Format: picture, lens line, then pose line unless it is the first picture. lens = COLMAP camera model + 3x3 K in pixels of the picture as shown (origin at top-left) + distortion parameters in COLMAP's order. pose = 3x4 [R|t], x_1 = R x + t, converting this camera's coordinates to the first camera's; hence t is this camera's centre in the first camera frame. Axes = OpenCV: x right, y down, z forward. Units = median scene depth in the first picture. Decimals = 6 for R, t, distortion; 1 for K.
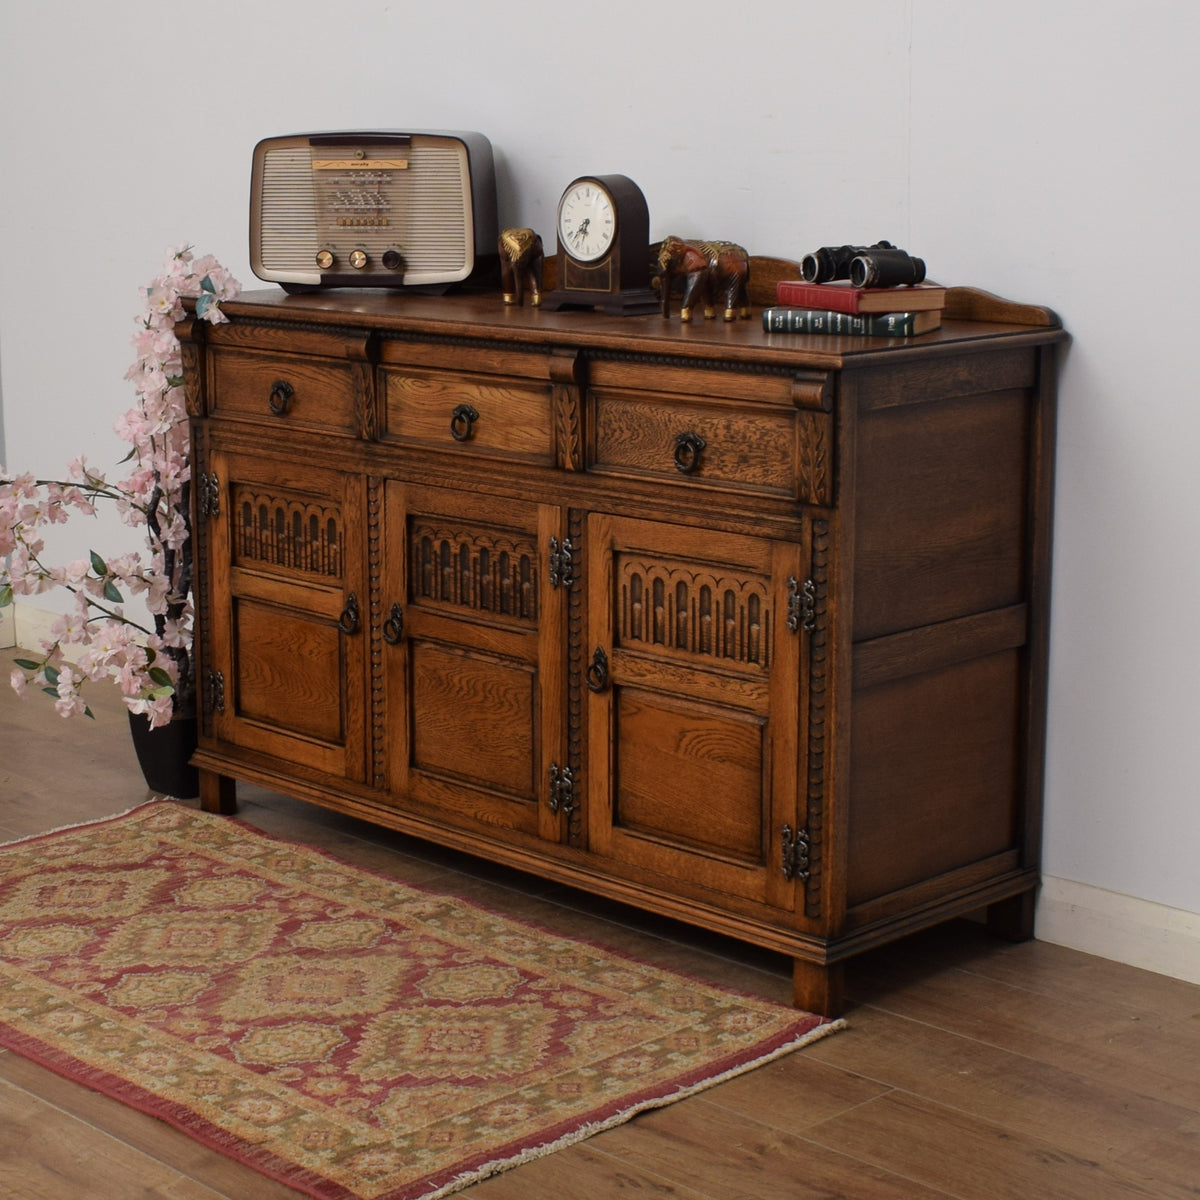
lens RADIAL K [[2457.0, 0, 415.7], [0, 2457.0, 580.1], [0, 0, 1]] dist [-0.089690, 0.000000]
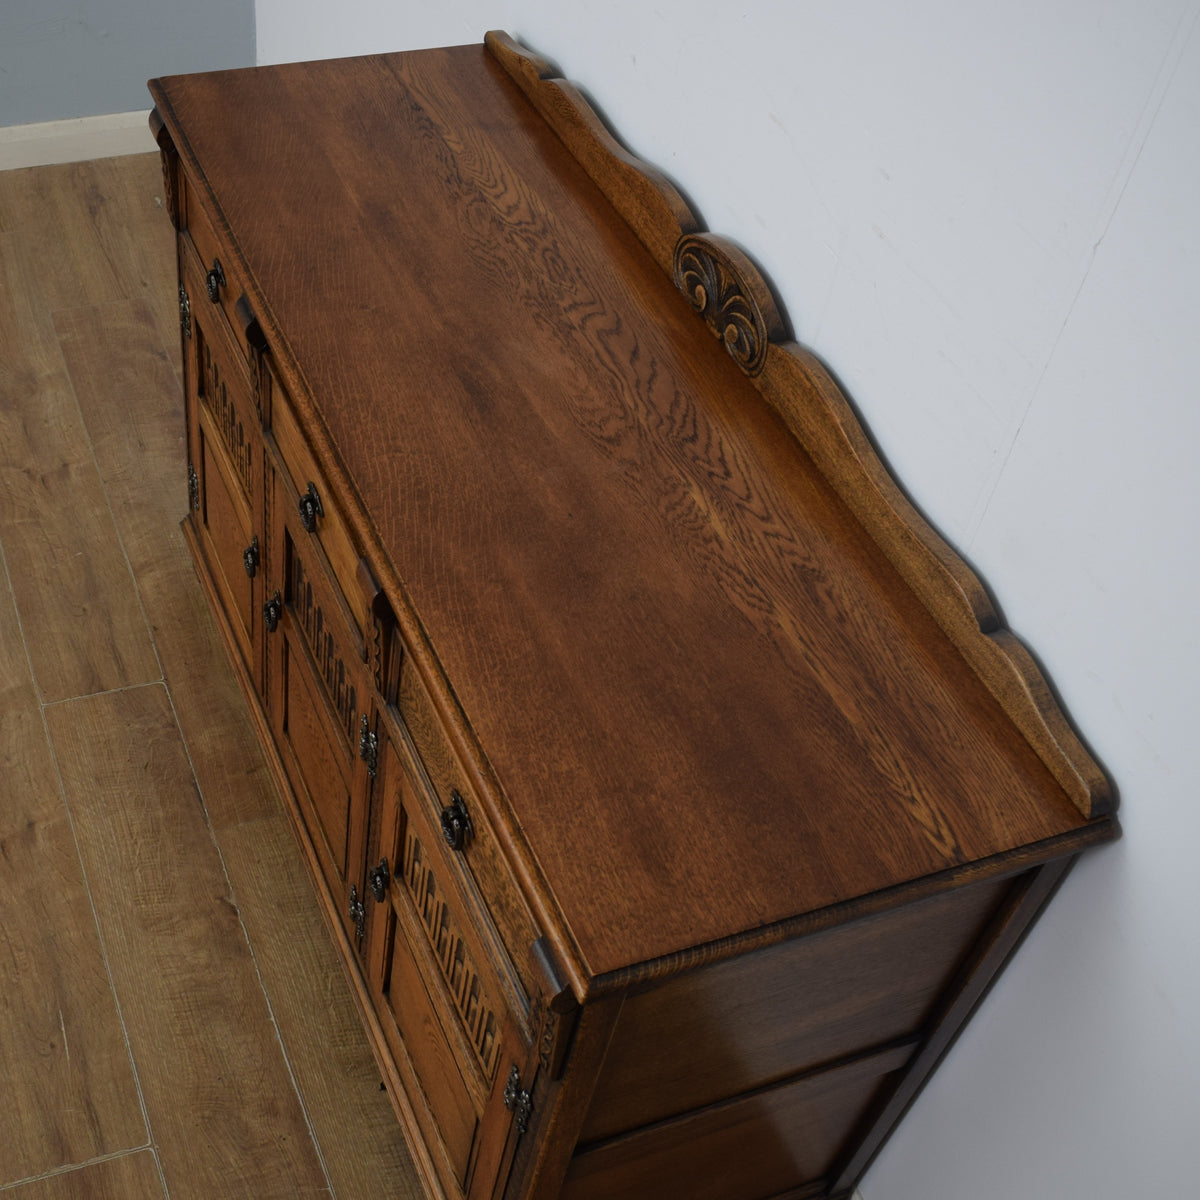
lens RADIAL K [[1541.6, 0, 450.6], [0, 1541.6, 660.1], [0, 0, 1]] dist [-0.078150, 0.000000]
pose [[0.927837, 0.328850, -0.176003, 0.163018], [-0.161276, 0.779196, 0.605676, -0.333008], [0.336317, -0.533583, 0.776002, 0.660548]]
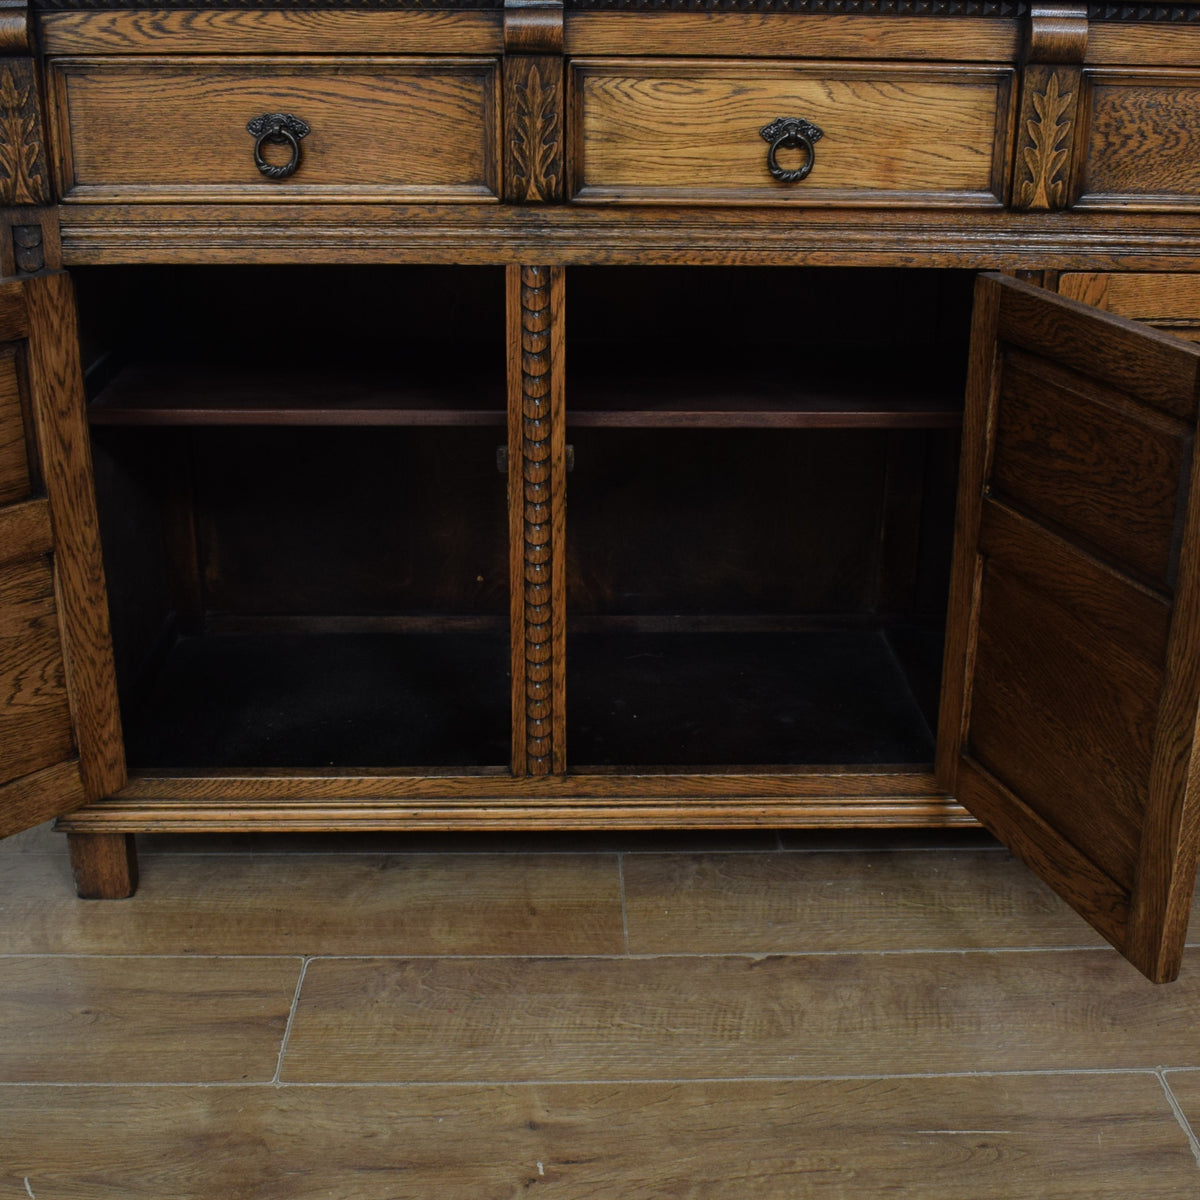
lens RADIAL K [[1686.8, 0, 614.6], [0, 1686.8, 642.0], [0, 0, 1]] dist [-0.091807, 0.000000]
pose [[0.637456, -0.273380, 0.720357, -0.342658], [0.129201, 0.959626, 0.249851, -0.059184], [-0.759577, -0.066198, 0.647040, 0.805774]]
